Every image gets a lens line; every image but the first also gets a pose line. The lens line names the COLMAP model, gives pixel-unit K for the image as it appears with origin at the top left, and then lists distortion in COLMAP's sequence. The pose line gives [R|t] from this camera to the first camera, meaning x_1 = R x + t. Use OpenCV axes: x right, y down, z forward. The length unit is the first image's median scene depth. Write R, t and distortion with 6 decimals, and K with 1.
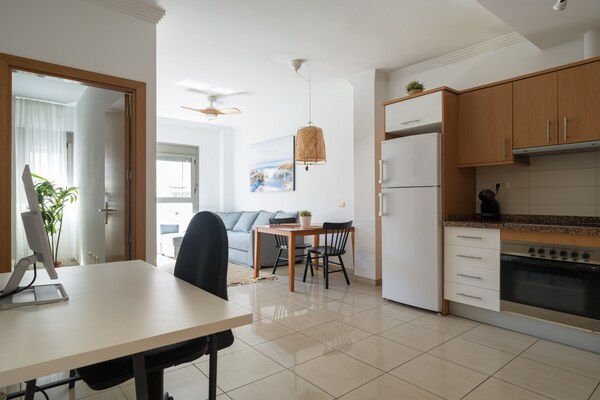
lens RADIAL K [[356.4, 0, 302.5], [0, 356.4, 201.2], [0, 0, 1]] dist [-0.013263, 0.017589]
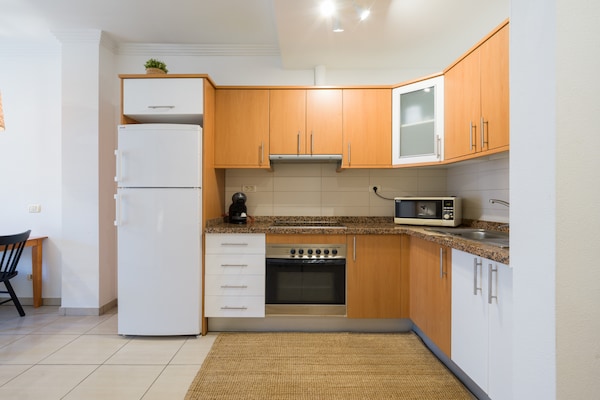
lens RADIAL K [[298.5, 0, 299.5], [0, 298.5, 198.0], [0, 0, 1]] dist [0.006505, -0.000384]
pose [[0.636955, 0.002957, 0.770895, -0.016074], [0.001263, 0.999987, -0.004879, -0.010663], [-0.770900, 0.004081, 0.636943, 0.272590]]
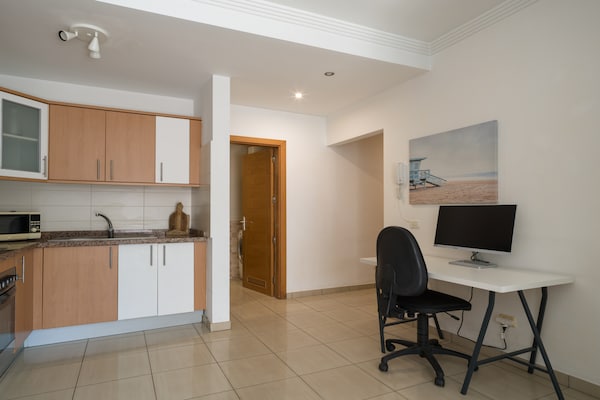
lens RADIAL K [[356.8, 0, 303.2], [0, 356.8, 207.0], [0, 0, 1]] dist [0.020744, -0.004420]
pose [[-0.965070, 0.006020, 0.261923, -0.131404], [0.003857, 0.999954, -0.008771, -0.016015], [-0.261964, -0.007455, -0.965049, 1.009919]]
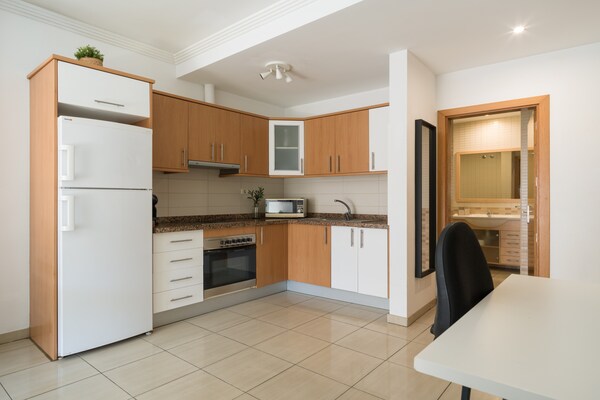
lens RADIAL K [[356.4, 0, 305.8], [0, 356.4, 197.8], [0, 0, 1]] dist [-0.013263, 0.017589]
pose [[-0.190174, 0.005632, 0.981734, -0.440371], [0.007101, 0.999965, -0.004361, -0.011239], [-0.981725, 0.006142, -0.190208, 0.612987]]
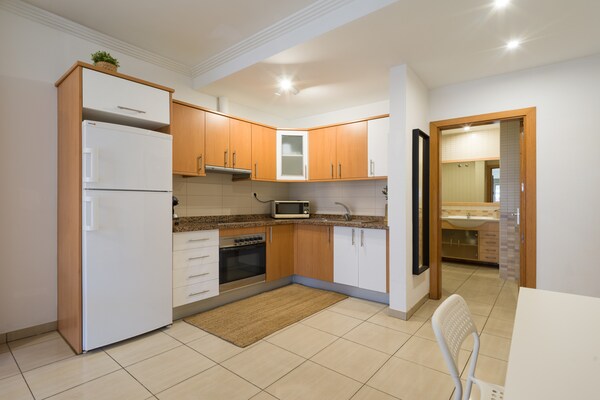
lens RADIAL K [[298.5, 0, 297.1], [0, 298.5, 202.8], [0, 0, 1]] dist [0.006505, -0.000384]
pose [[-0.186130, -0.003878, 0.982517, -0.363320], [0.000363, 0.999992, 0.004016, -0.012243], [-0.982525, 0.001104, -0.186127, 0.635340]]
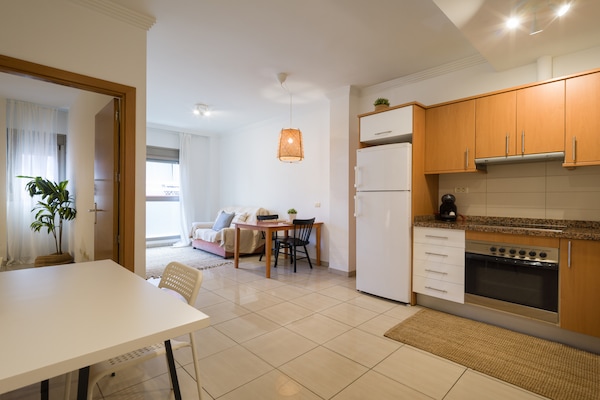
lens RADIAL K [[298.5, 0, 301.3], [0, 298.5, 200.4], [0, 0, 1]] dist [0.006505, -0.000384]
pose [[0.996663, 0.006718, 0.081352, -0.023105], [-0.007015, 0.999970, 0.003366, -0.009895], [-0.081327, -0.003926, 0.996680, 0.071561]]
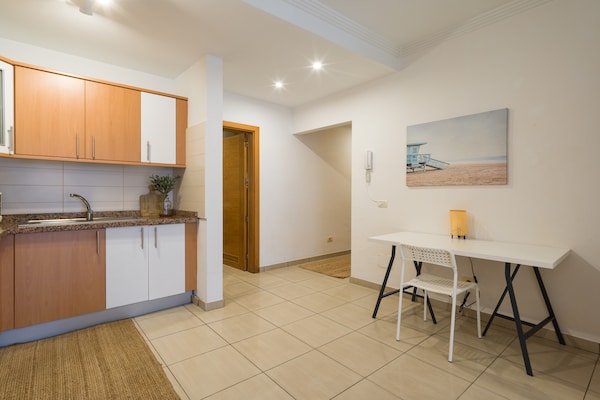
lens RADIAL K [[298.5, 0, 300.8], [0, 298.5, 198.0], [0, 0, 1]] dist [0.006505, -0.000384]
pose [[-0.999999, -0.001195, 0.000483, 0.065260], [-0.001184, 0.999771, 0.021364, -0.015763], [-0.000509, 0.021364, -0.999772, 0.962471]]
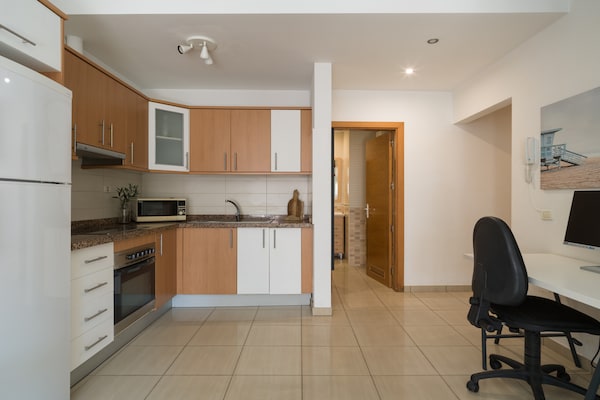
lens RADIAL K [[356.8, 0, 304.6], [0, 356.8, 200.6], [0, 0, 1]] dist [0.020744, -0.004420]
pose [[-0.772635, -0.002543, 0.634846, -0.221792], [0.002609, 0.999971, 0.007181, -0.014530], [-0.634846, 0.007205, -0.772605, 0.937424]]
